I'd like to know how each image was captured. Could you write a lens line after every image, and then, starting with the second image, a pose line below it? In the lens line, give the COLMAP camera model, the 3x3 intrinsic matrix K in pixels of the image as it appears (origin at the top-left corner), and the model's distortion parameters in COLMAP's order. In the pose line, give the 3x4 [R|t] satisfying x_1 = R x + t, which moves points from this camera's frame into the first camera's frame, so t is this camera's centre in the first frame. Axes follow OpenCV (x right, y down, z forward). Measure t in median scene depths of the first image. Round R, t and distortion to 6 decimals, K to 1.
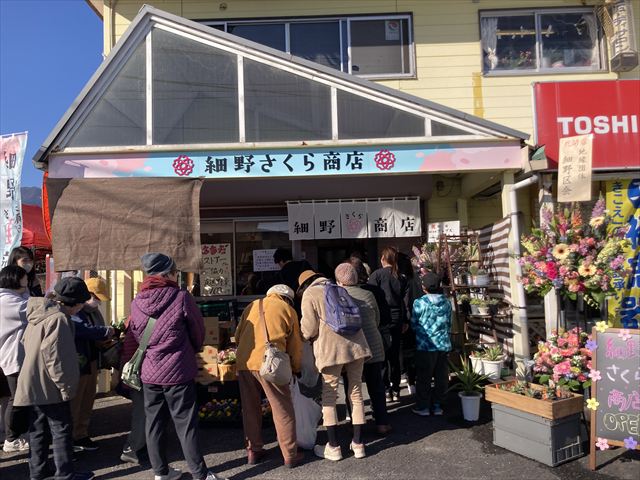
lens RADIAL K [[522.9, 0, 324.3], [0, 522.9, 236.0], [0, 0, 1]] dist [0.038392, -0.050061]
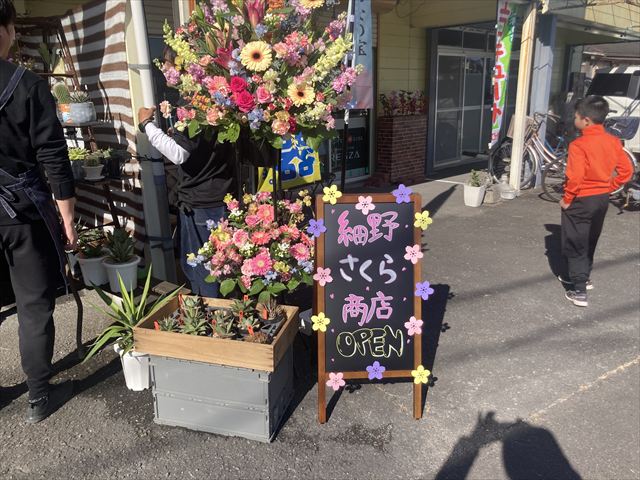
lens RADIAL K [[522.9, 0, 320.3], [0, 522.9, 237.2], [0, 0, 1]] dist [0.038392, -0.050061]
pose [[0.704189, -0.176146, 0.687816, 0.103687], [-0.052718, 0.953092, 0.298055, 0.042205], [-0.708053, -0.246147, 0.661870, 0.572739]]
